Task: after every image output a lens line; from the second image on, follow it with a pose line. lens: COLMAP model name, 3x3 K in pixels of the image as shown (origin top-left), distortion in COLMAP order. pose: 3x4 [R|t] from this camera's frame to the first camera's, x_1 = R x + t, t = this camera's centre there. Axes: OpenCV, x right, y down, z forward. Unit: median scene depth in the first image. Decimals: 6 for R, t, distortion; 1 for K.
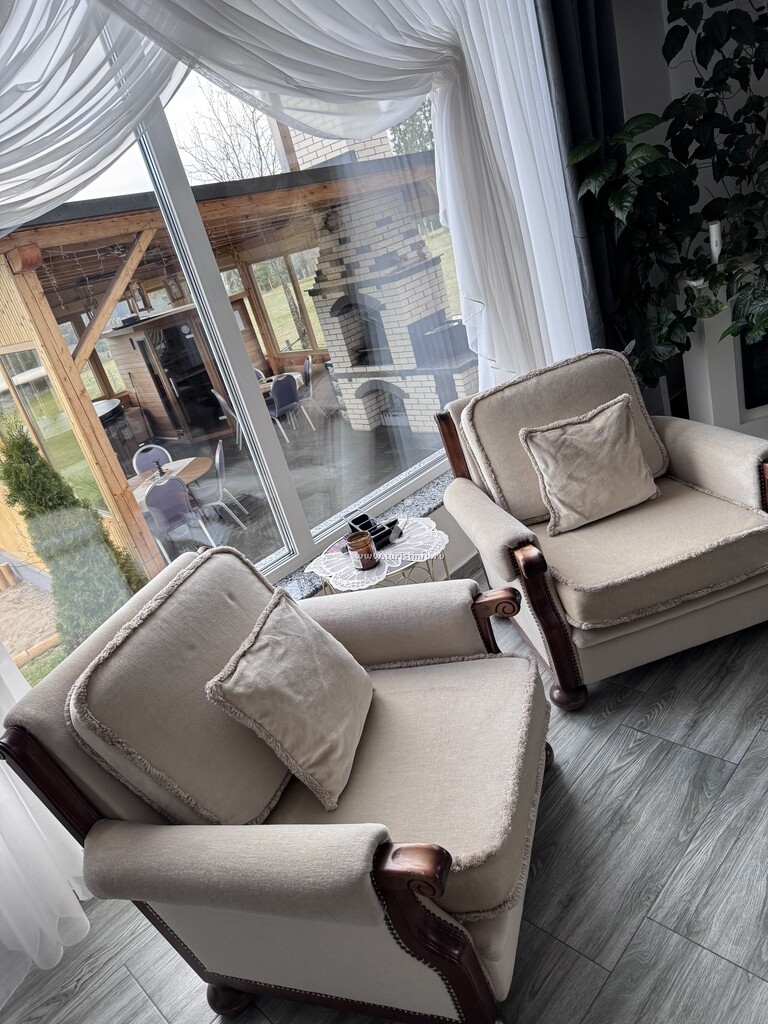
lens RADIAL K [[732.5, 0, 384.0], [0, 732.5, 512.0], [0, 0, 1]] dist [0.177608, -0.335050]
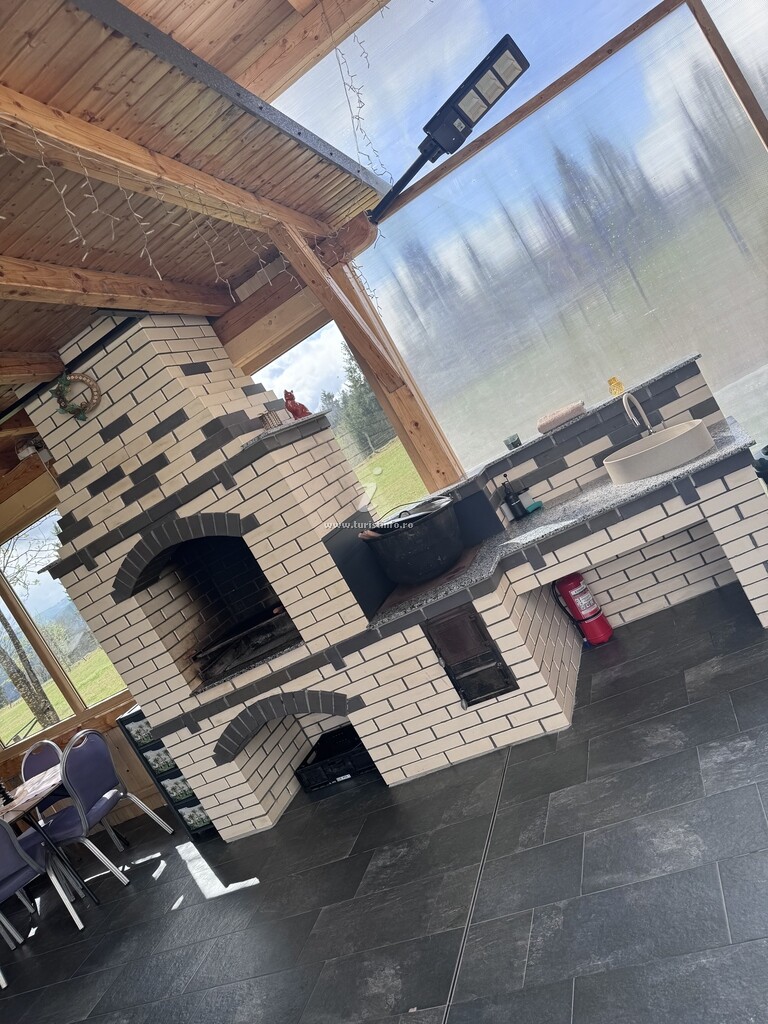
lens RADIAL K [[732.5, 0, 384.0], [0, 732.5, 512.0], [0, 0, 1]] dist [0.177608, -0.335050]
pose [[0.889955, -0.238105, 0.388956, -0.096973], [0.387798, 0.843921, -0.370688, -0.090764], [-0.239986, 0.480732, 0.843388, 0.609813]]
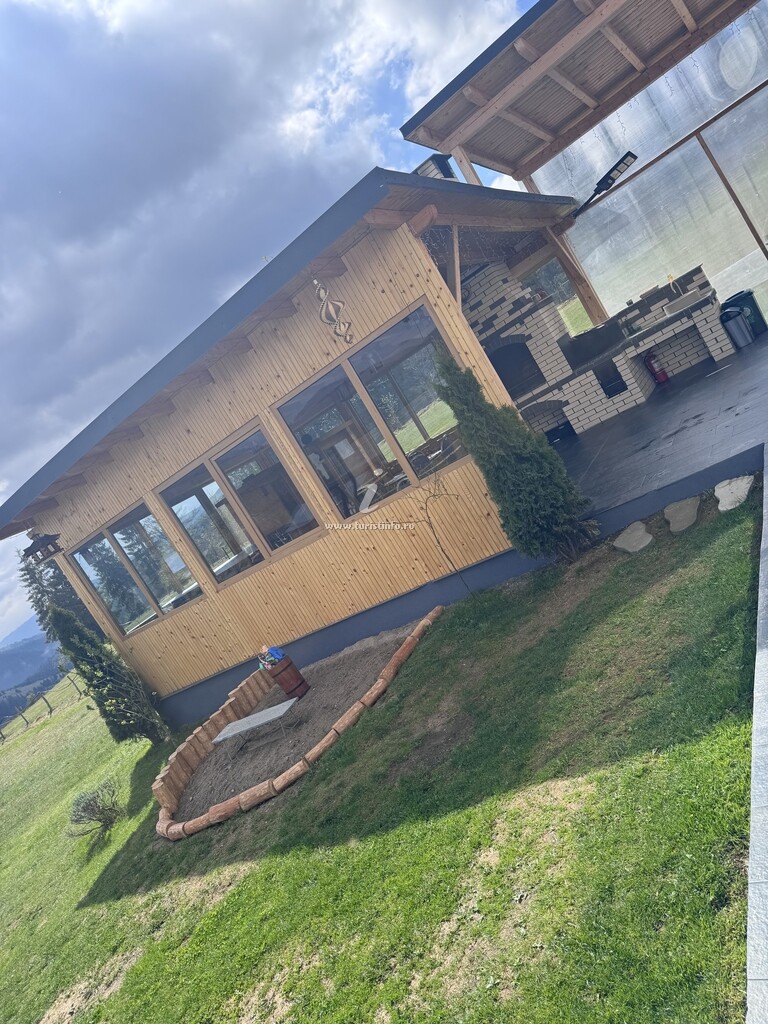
lens RADIAL K [[732.5, 0, 384.0], [0, 732.5, 512.0], [0, 0, 1]] dist [0.177608, -0.335050]
pose [[0.934767, -0.289156, 0.206399, -0.554816], [0.343359, 0.884464, -0.315956, 0.279320], [-0.091192, 0.366213, 0.926052, -0.002785]]
